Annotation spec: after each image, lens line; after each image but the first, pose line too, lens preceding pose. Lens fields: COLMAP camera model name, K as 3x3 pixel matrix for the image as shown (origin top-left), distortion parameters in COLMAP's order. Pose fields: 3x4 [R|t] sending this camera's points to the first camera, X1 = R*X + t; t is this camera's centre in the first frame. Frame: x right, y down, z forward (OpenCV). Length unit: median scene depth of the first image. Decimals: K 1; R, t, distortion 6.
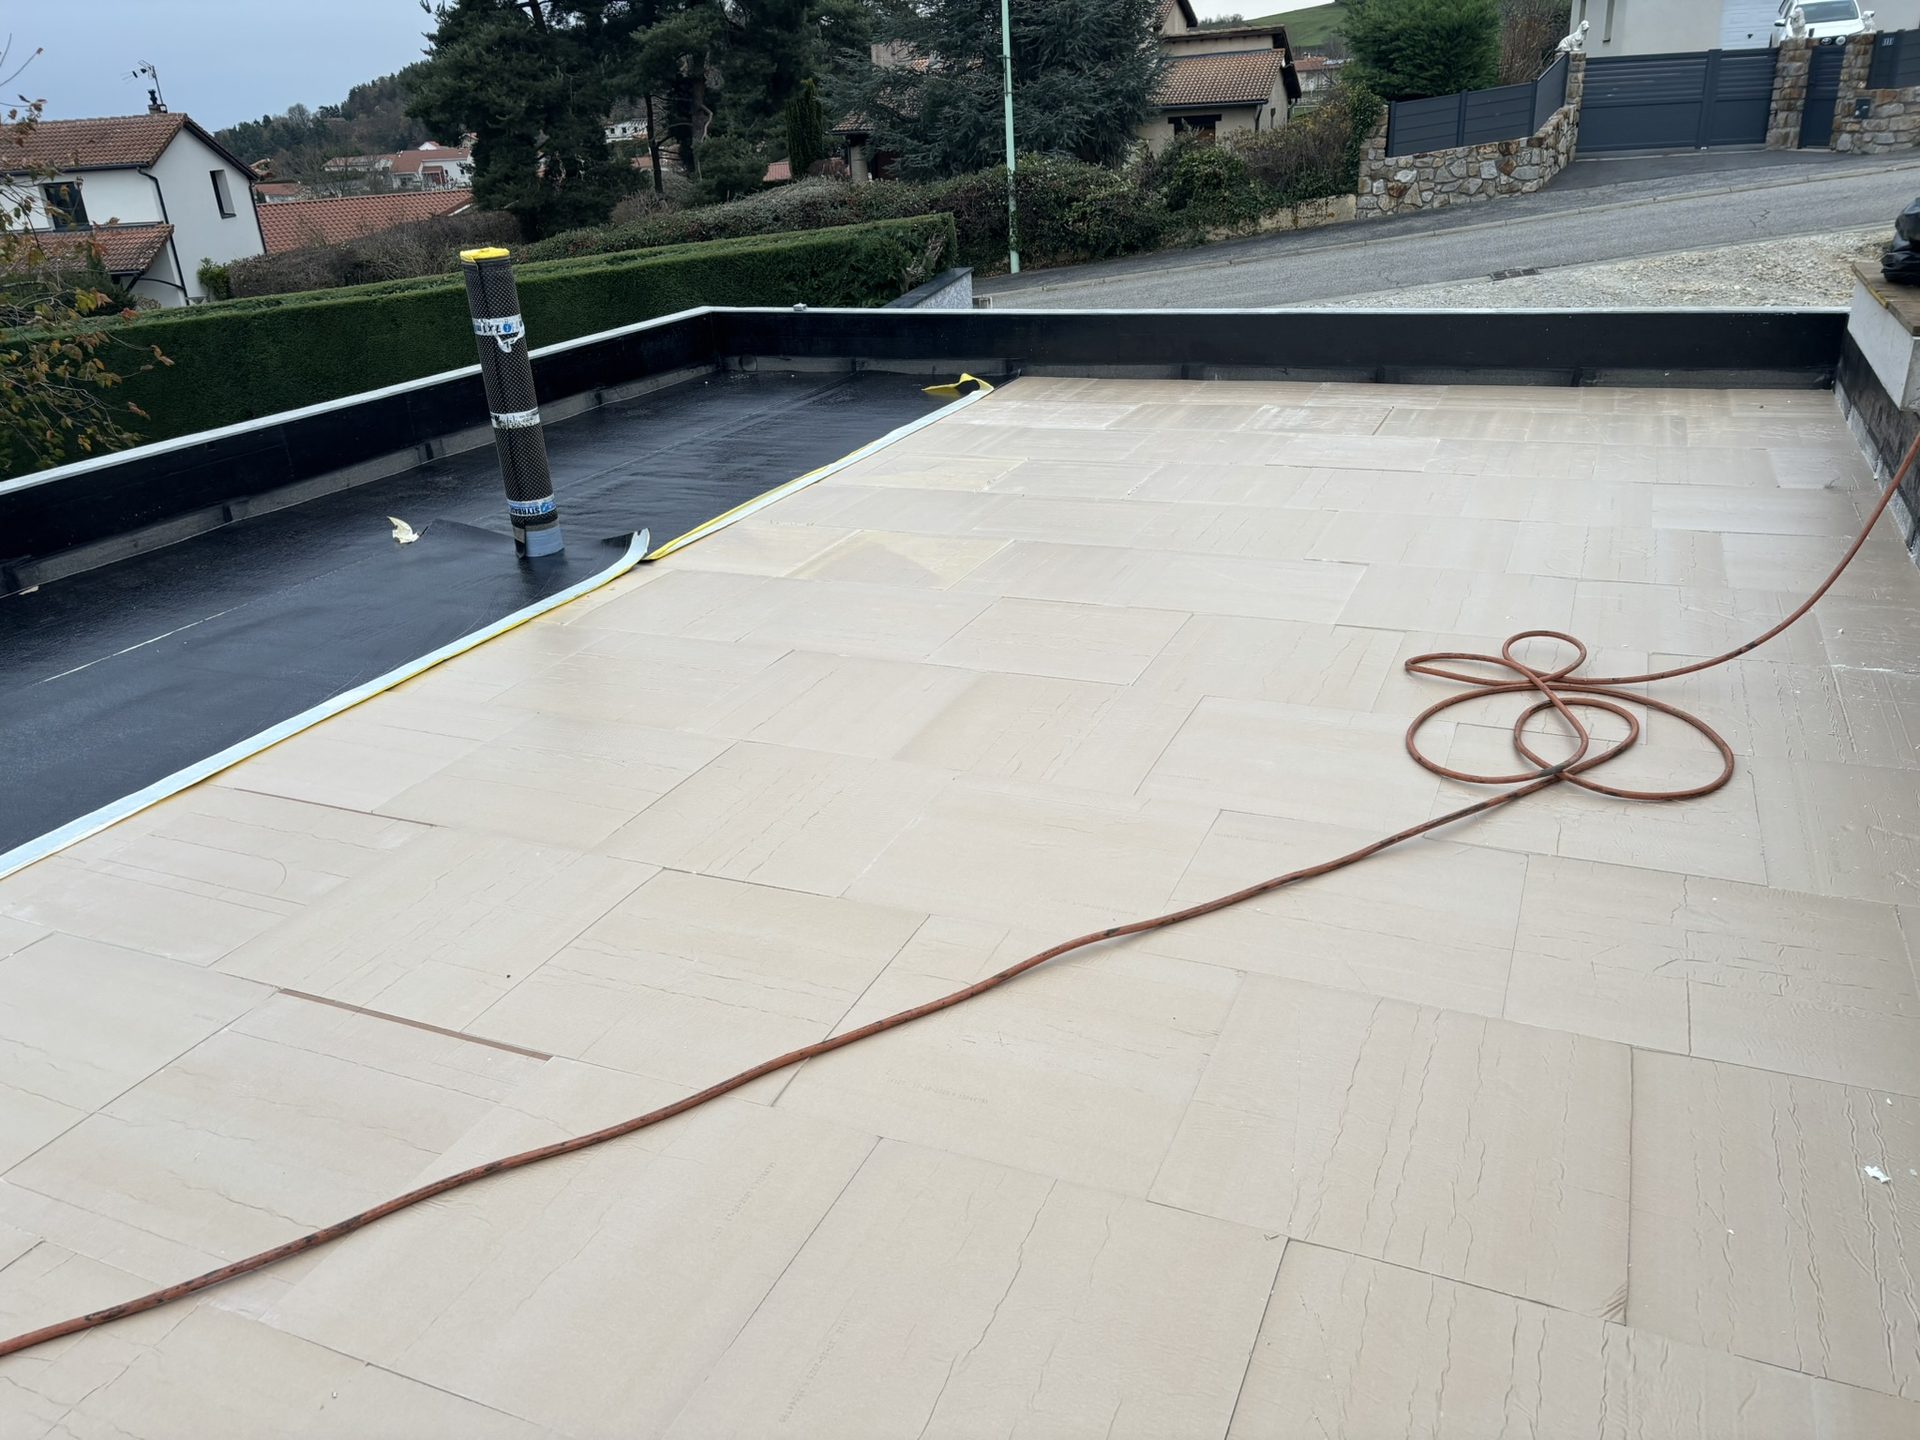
lens RADIAL K [[1439.2, 0, 960.0], [0, 1439.2, 720.0], [0, 0, 1]] dist [0.080410, -0.058352]
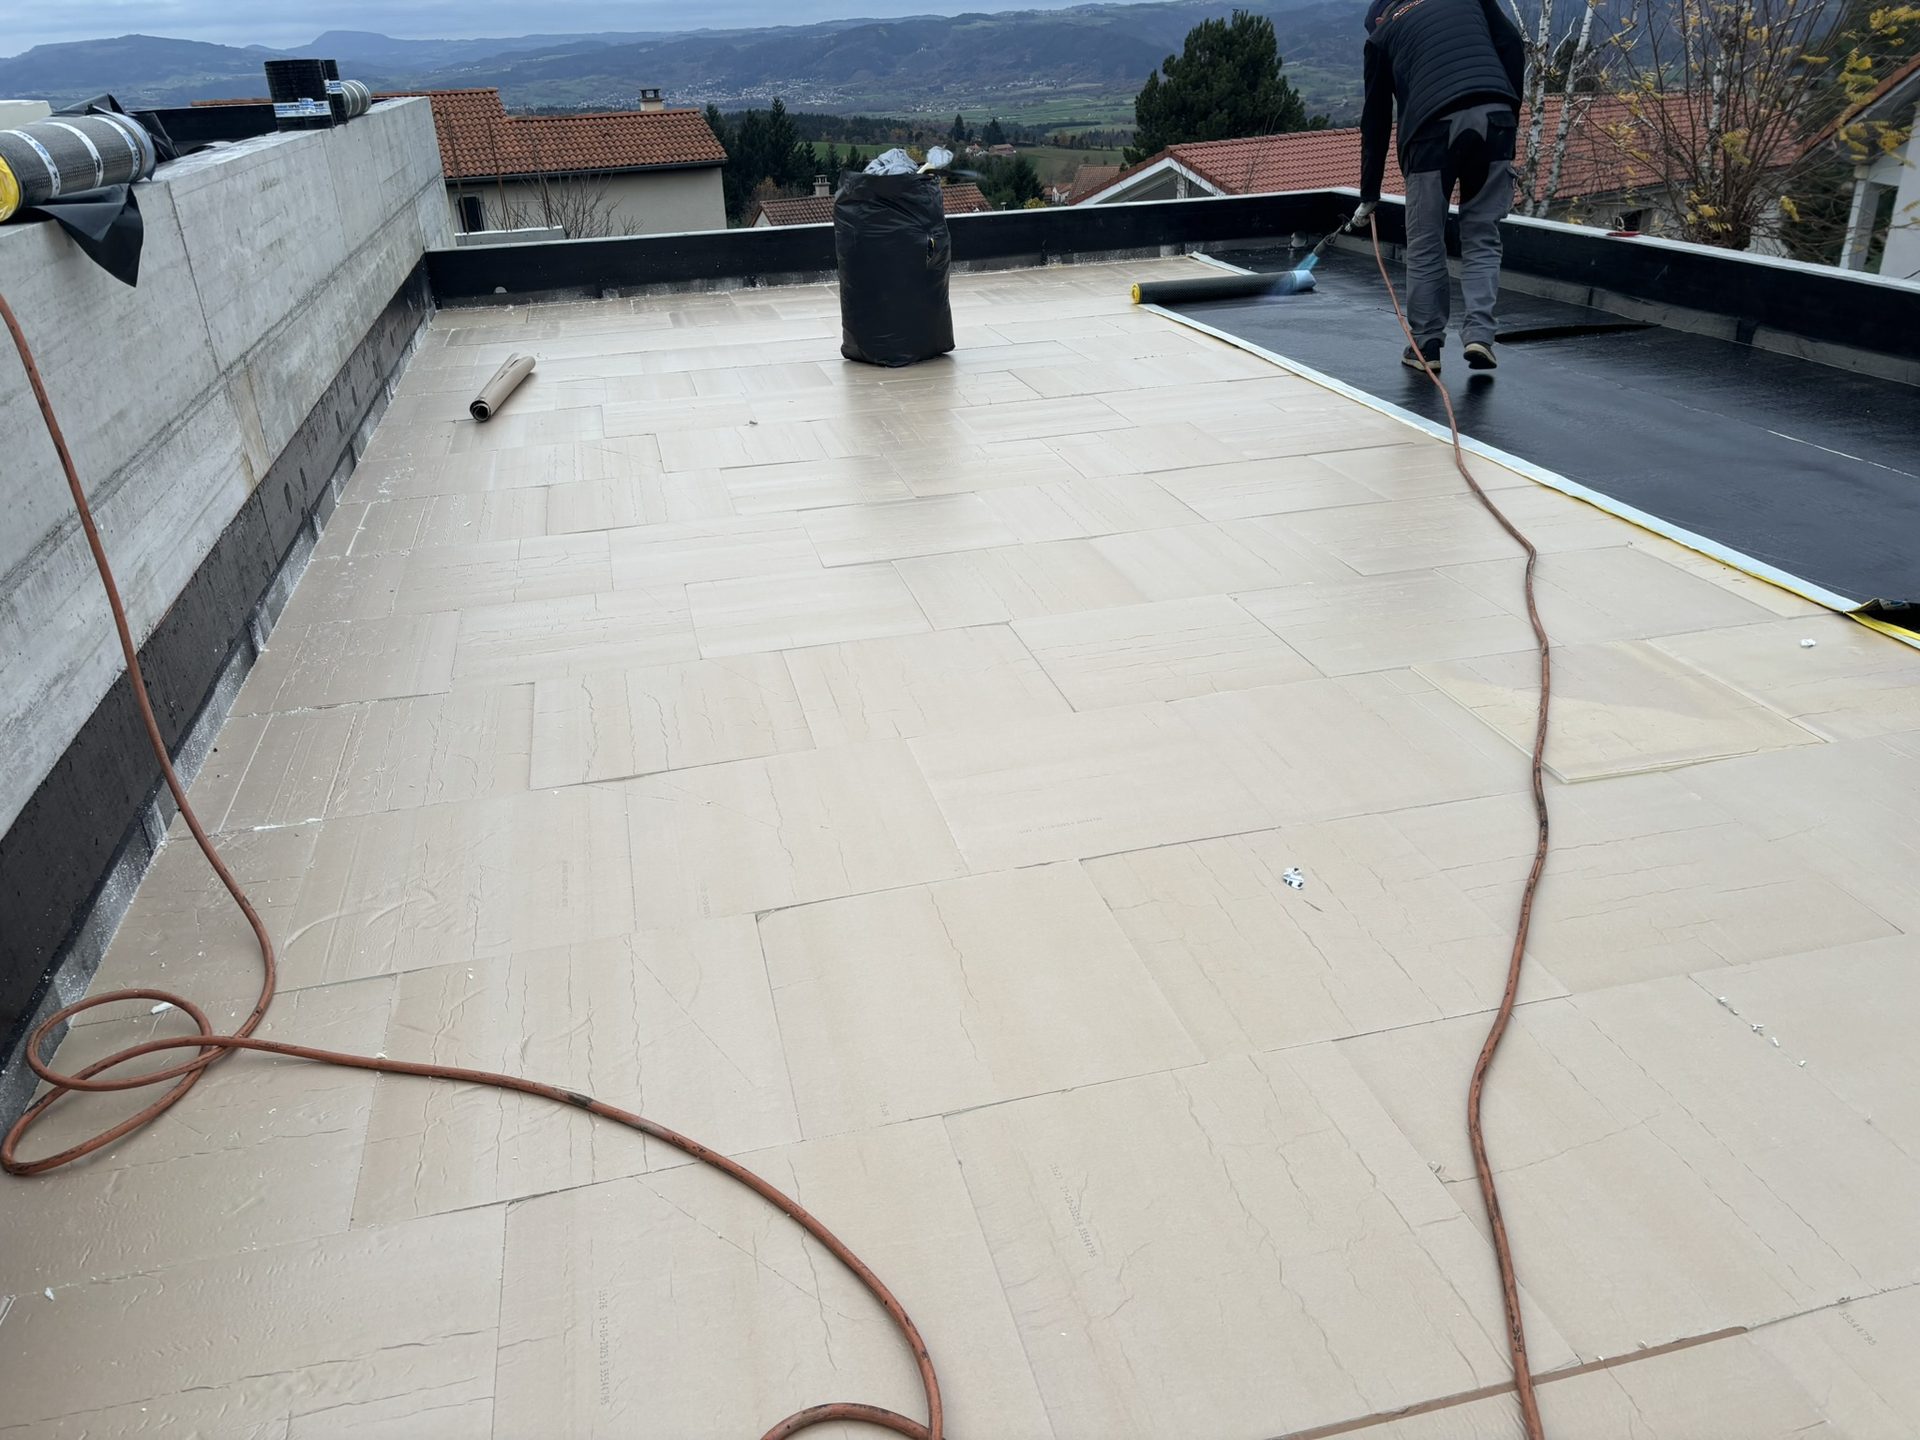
lens RADIAL K [[1439.2, 0, 960.0], [0, 1439.2, 720.0], [0, 0, 1]] dist [0.080410, -0.058352]
pose [[-0.789382, 0.334331, -0.514877, 0.577565], [-0.172720, 0.683867, 0.708868, -0.571598], [0.589104, 0.648497, -0.482087, 1.264643]]
